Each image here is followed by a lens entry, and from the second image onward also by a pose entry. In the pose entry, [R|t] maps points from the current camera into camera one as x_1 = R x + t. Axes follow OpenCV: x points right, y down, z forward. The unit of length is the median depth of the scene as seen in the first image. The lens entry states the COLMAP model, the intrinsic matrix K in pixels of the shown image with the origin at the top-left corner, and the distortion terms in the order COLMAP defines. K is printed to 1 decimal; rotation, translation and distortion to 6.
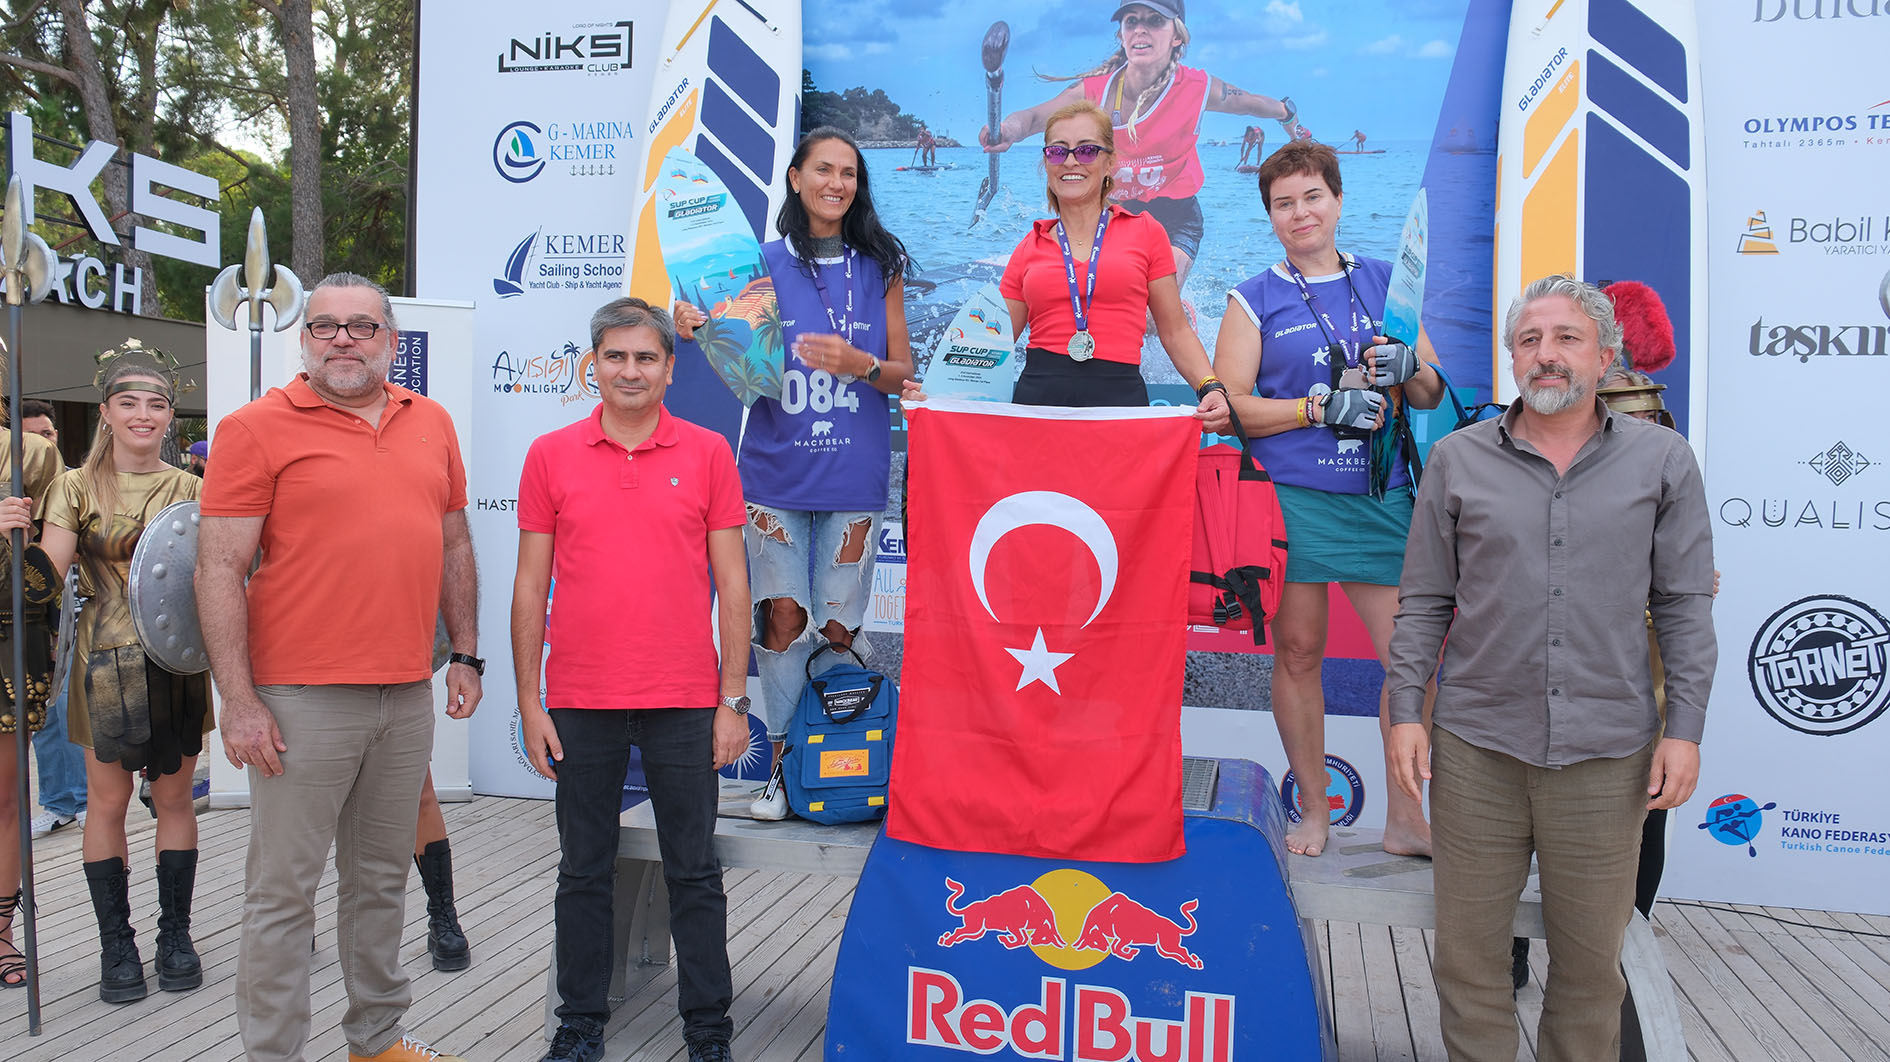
lens RADIAL K [[1527.8, 0, 927.5], [0, 1527.8, 548.7], [0, 0, 1]] dist [-0.019988, 0.043344]
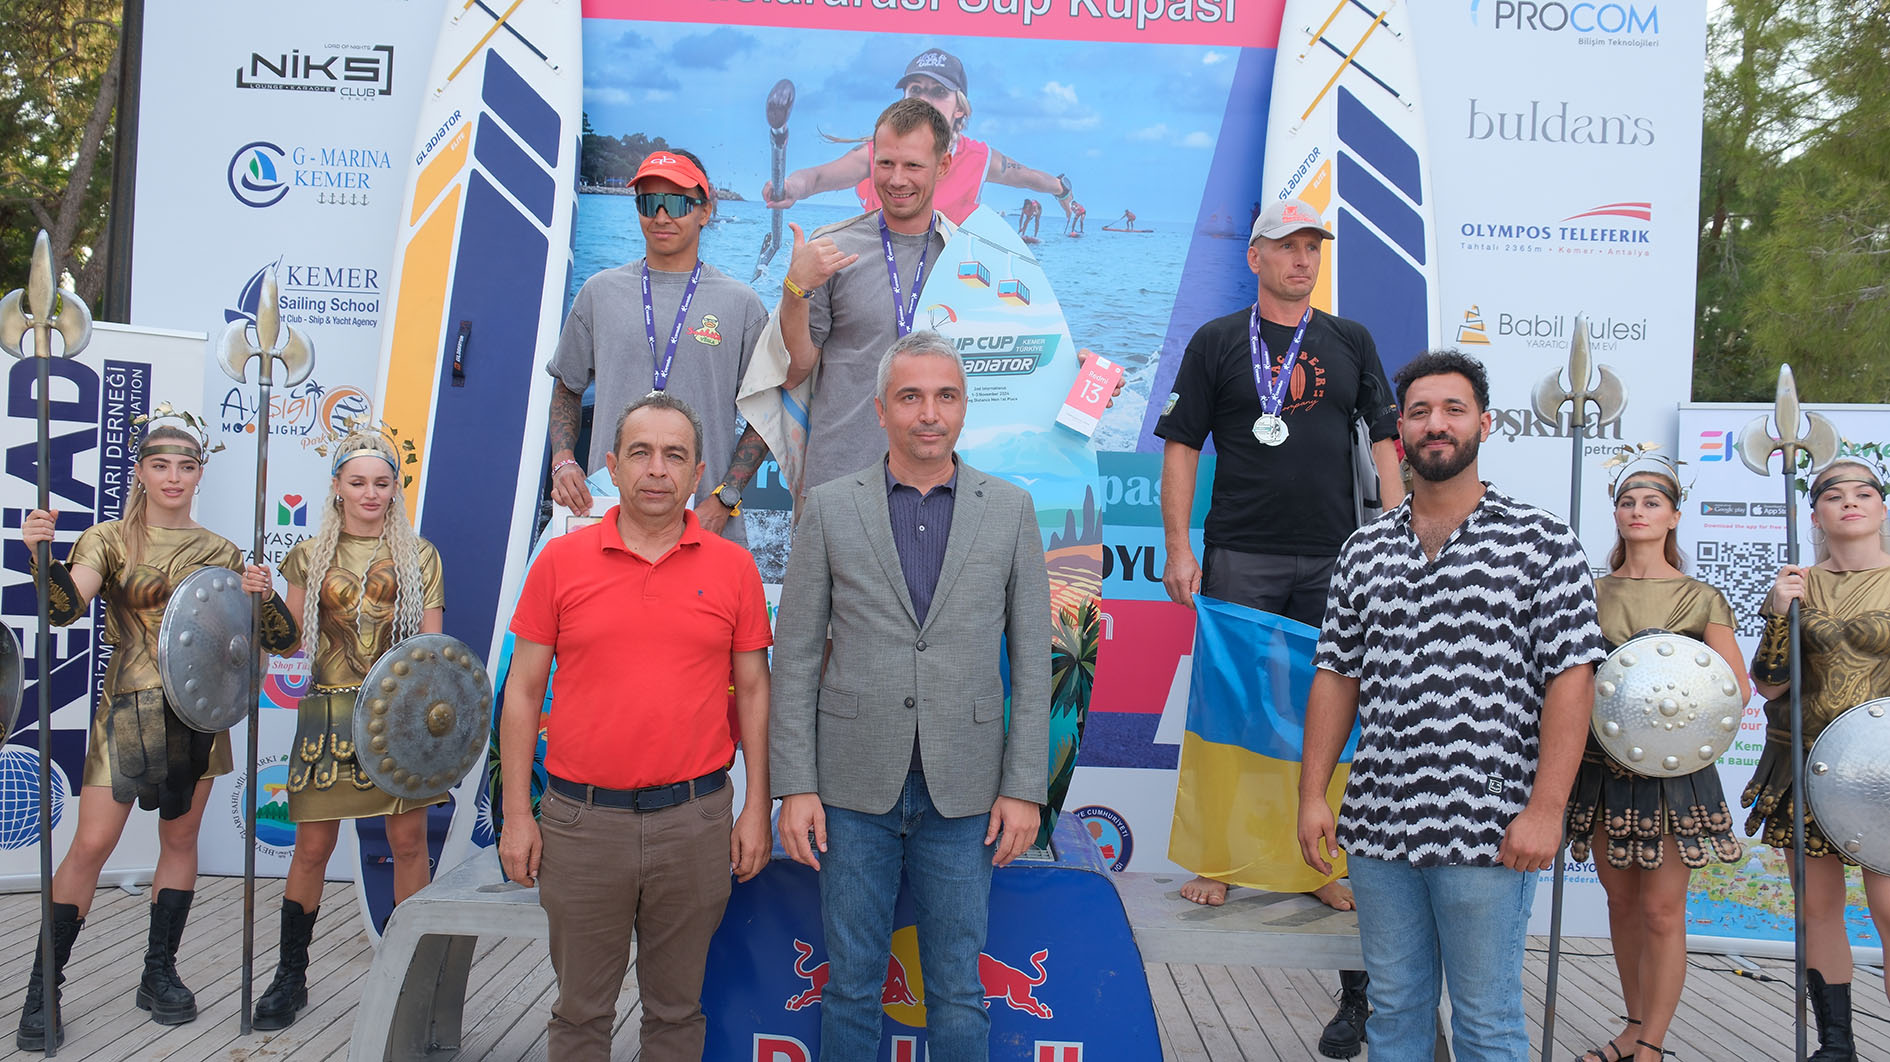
lens RADIAL K [[1527.8, 0, 958.6], [0, 1527.8, 548.0], [0, 0, 1]] dist [-0.019988, 0.043344]
pose [[0.972841, 0.013905, 0.231058, -0.071986], [-0.004911, 0.999209, -0.039456, 0.001605], [-0.231424, 0.037249, 0.972140, 0.008908]]
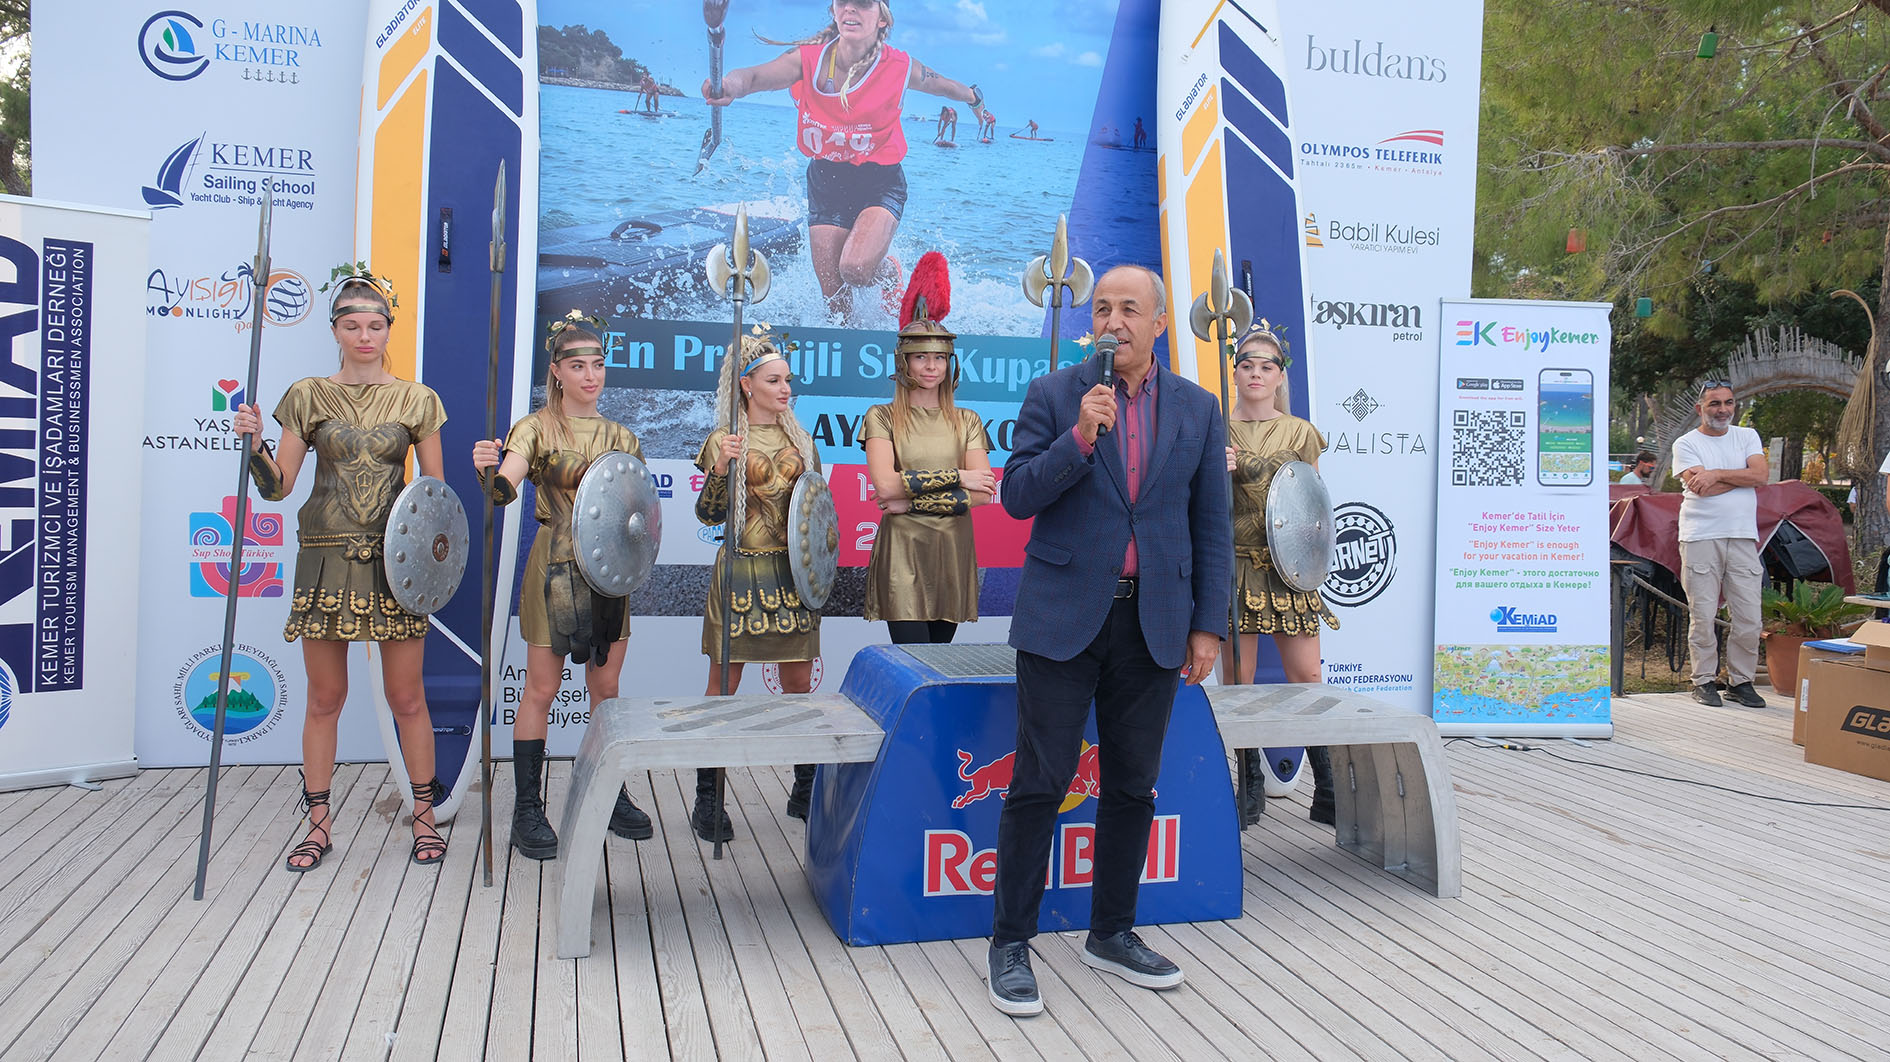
lens RADIAL K [[1527.8, 0, 977.9], [0, 1527.8, 529.4], [0, 0, 1]] dist [-0.019988, 0.043344]
pose [[0.871872, -0.033286, 0.488601, -0.338669], [0.019848, 0.999269, 0.032658, 0.003128], [-0.489331, -0.018776, 0.871896, -0.015355]]
